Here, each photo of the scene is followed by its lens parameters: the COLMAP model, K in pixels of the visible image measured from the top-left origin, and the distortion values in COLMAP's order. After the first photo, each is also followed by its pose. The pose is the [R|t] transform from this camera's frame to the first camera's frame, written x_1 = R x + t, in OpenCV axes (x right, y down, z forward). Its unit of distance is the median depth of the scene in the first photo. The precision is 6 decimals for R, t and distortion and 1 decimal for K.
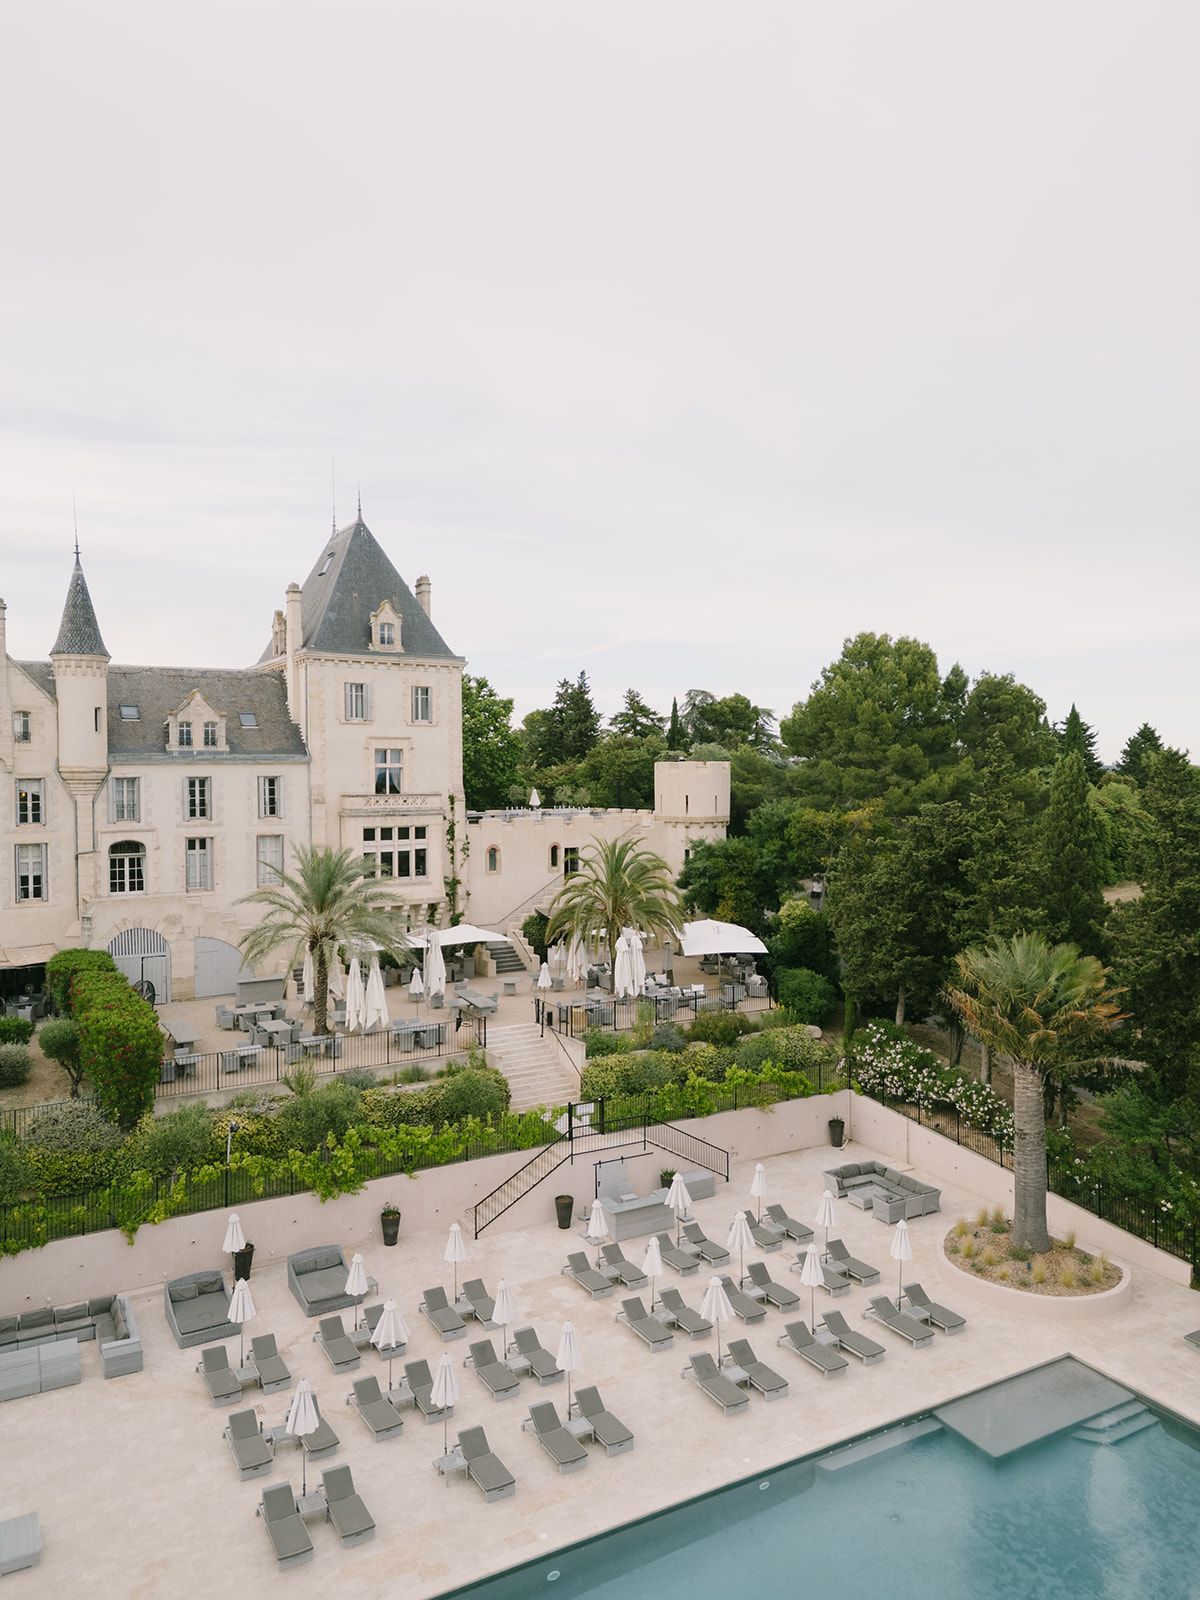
lens RADIAL K [[1117.8, 0, 596.4], [0, 1117.8, 806.7], [0, 0, 1]] dist [0.069628, -0.051870]
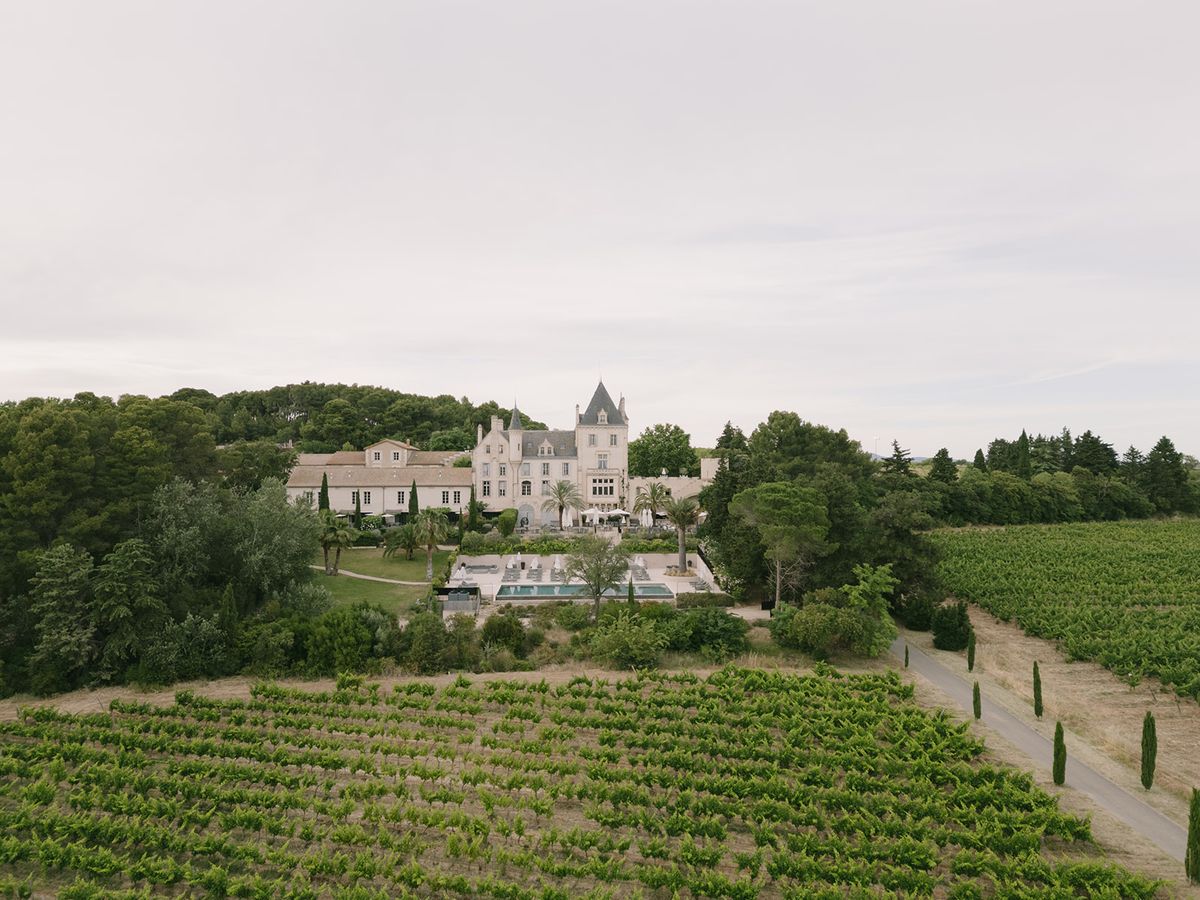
lens RADIAL K [[848.7, 0, 603.8], [0, 848.7, 439.4], [0, 0, 1]] dist [0.026548, -0.016774]
pose [[0.894999, -0.013343, -0.445868, 0.982052], [-0.017117, 0.997789, -0.064219, 0.066163], [0.445740, 0.065108, 0.892792, -1.269341]]
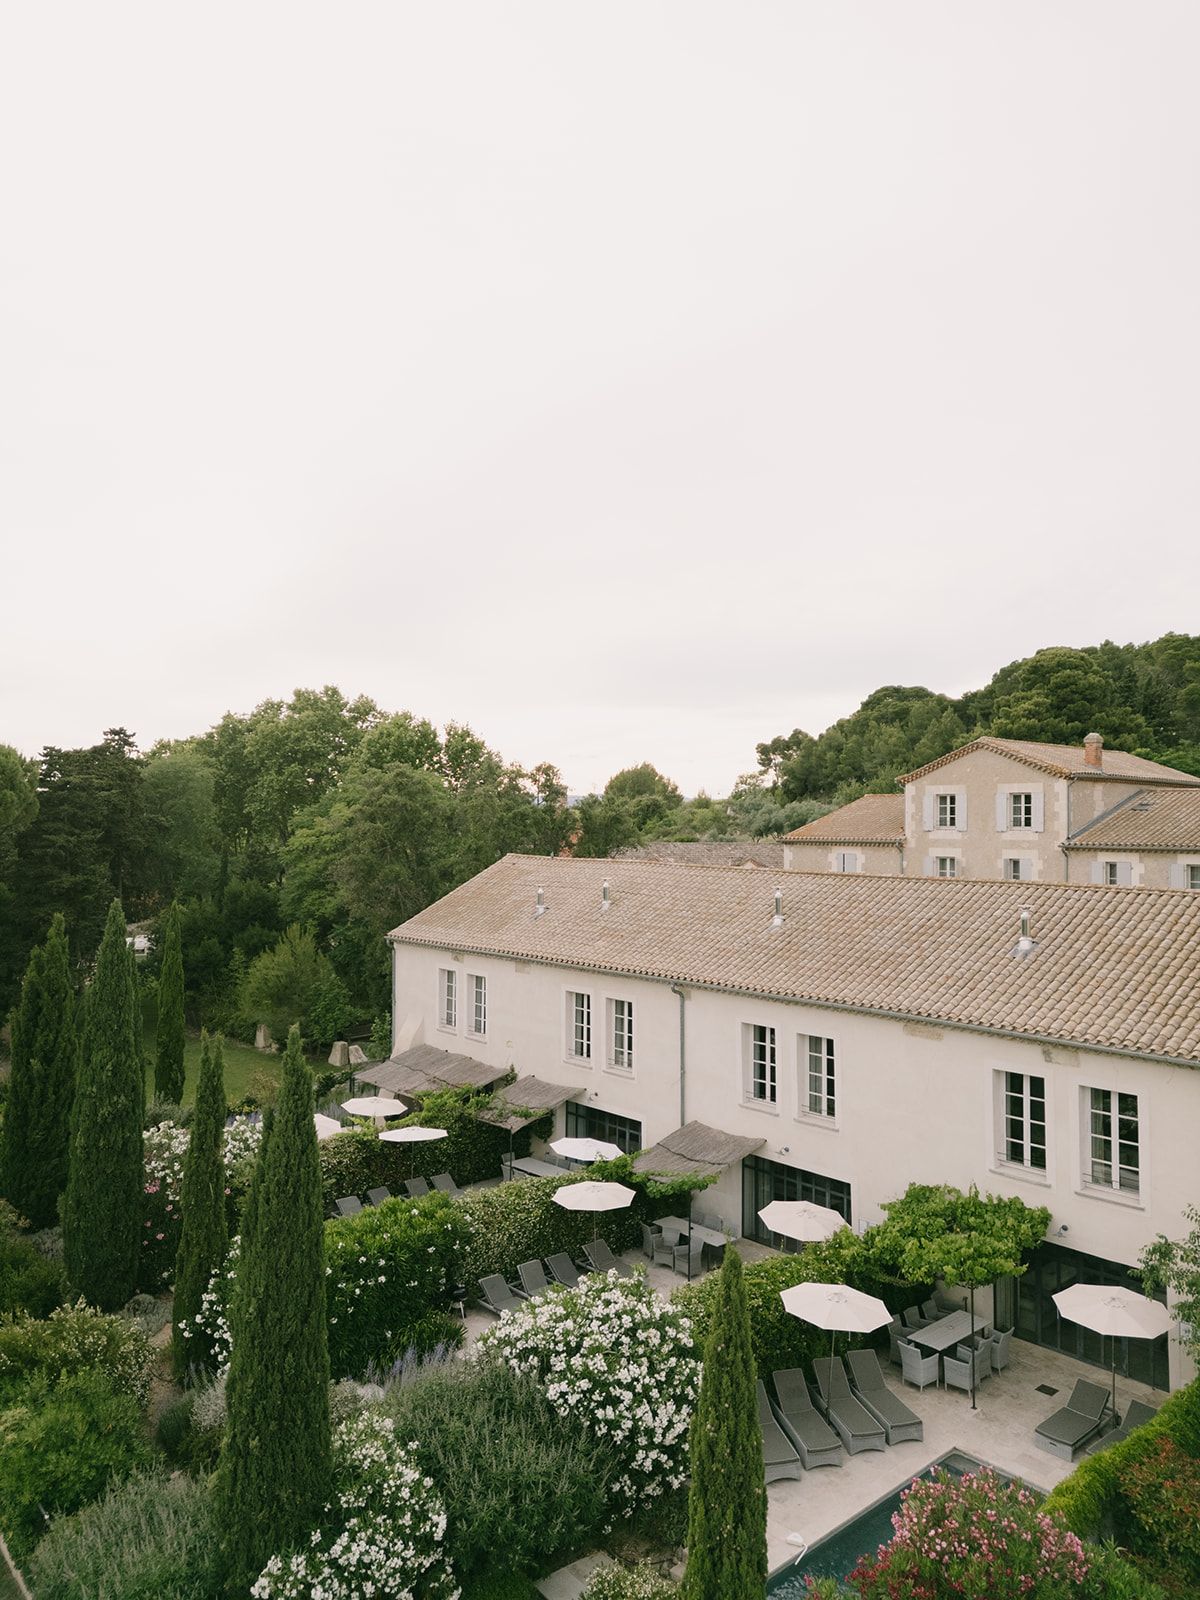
lens RADIAL K [[1117.8, 0, 591.8], [0, 1117.8, 790.5], [0, 0, 1]] dist [0.069628, -0.051870]
pose [[0.183506, -0.027749, -0.982627, -0.203870], [-0.043723, 0.998382, -0.036359, -0.023618], [0.982046, 0.049636, 0.181995, 0.596331]]
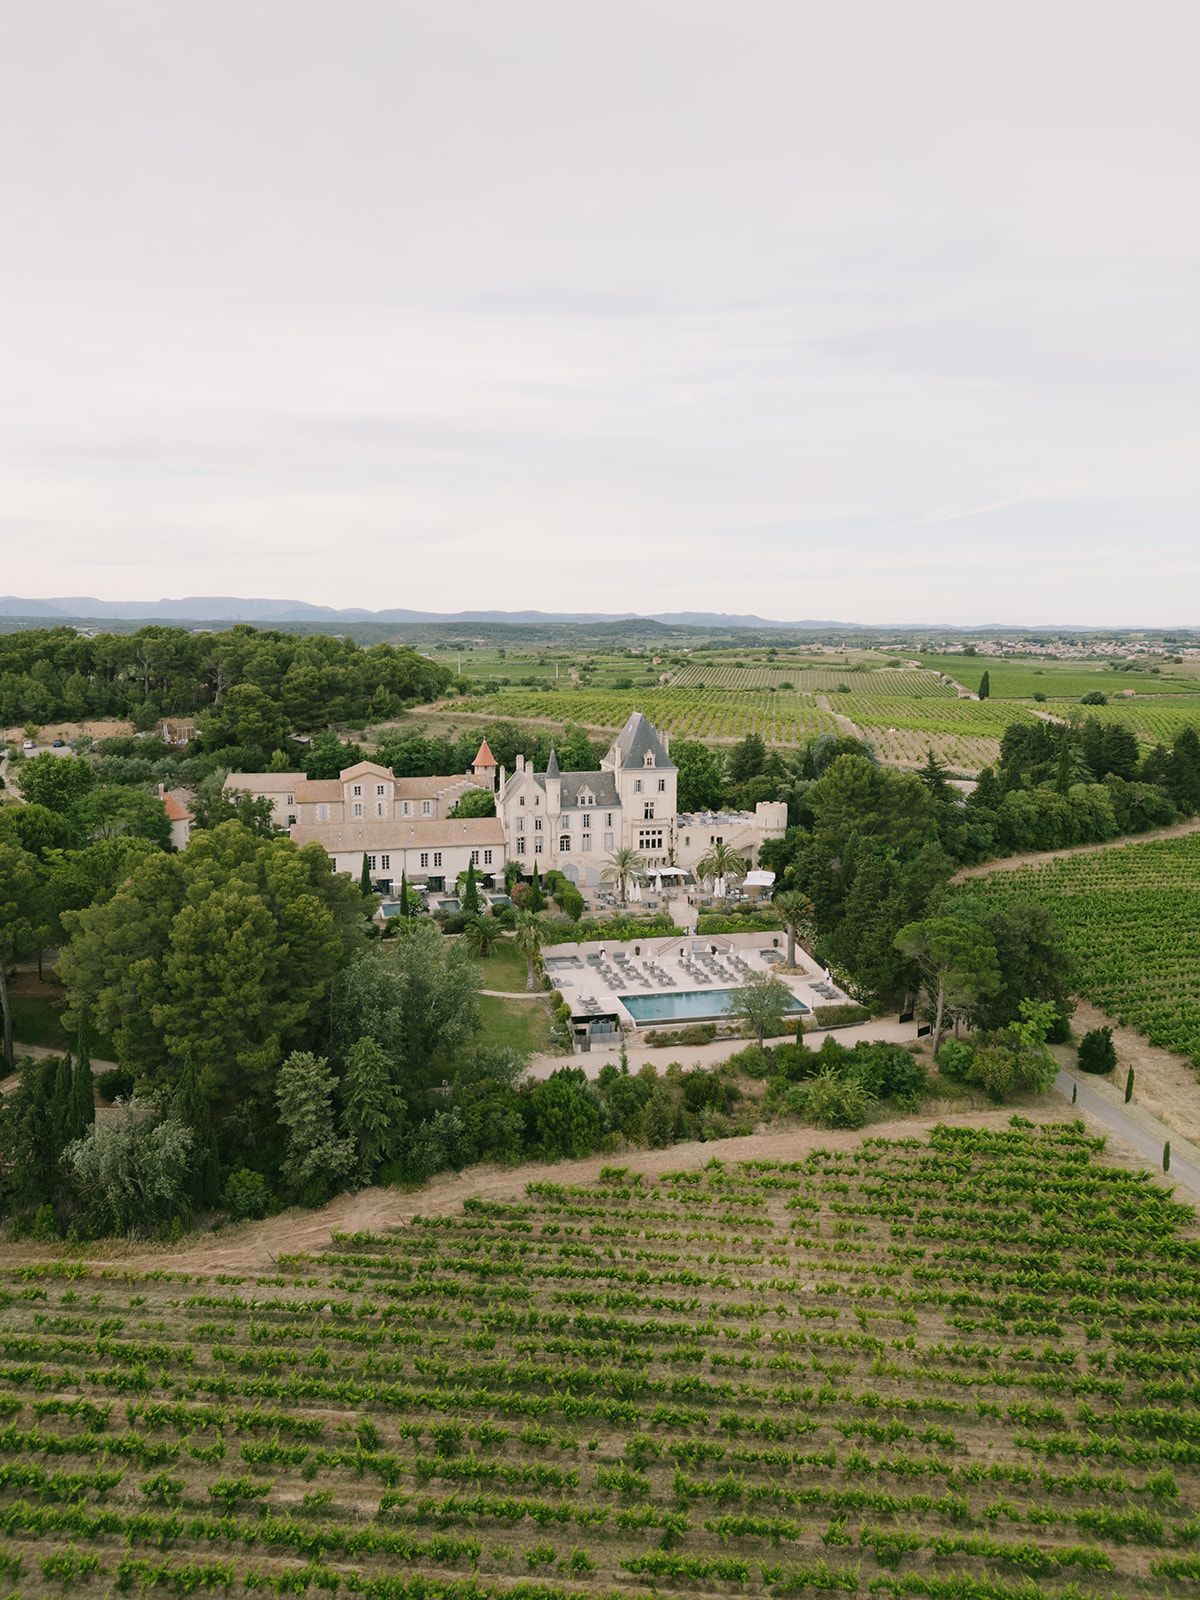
lens RADIAL K [[1131.6, 0, 595.5], [0, 1131.6, 794.3], [0, 0, 1]] dist [0.026548, -0.016774]
pose [[0.958908, 0.045947, -0.279974, 0.522831], [-0.015421, 0.993781, 0.110275, -0.418820], [0.283299, -0.101426, 0.953653, -1.902658]]
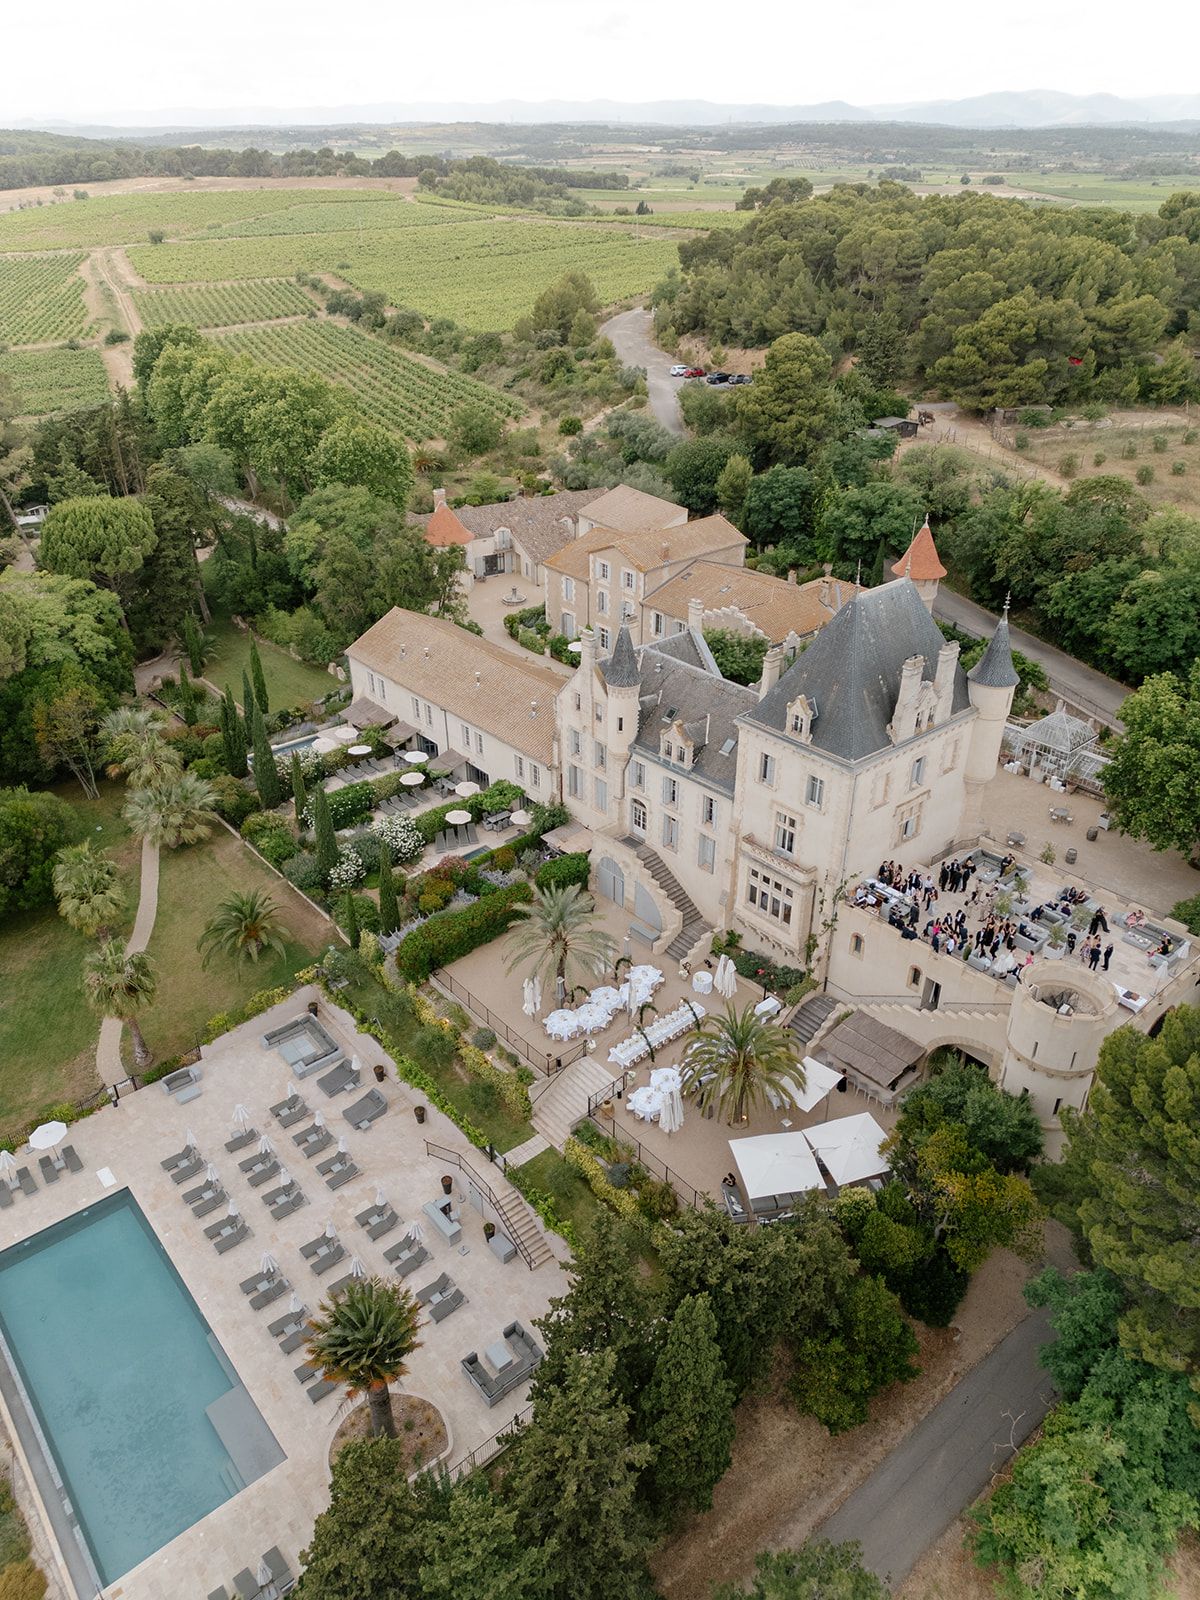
lens RADIAL K [[1117.8, 0, 591.8], [0, 1117.8, 807.2], [0, 0, 1]] dist [0.069628, -0.051870]
pose [[0.177364, 0.494259, -0.851029, 0.808709], [-0.028976, 0.866987, 0.497488, -0.675661], [0.983719, -0.063577, 0.168094, 0.678755]]
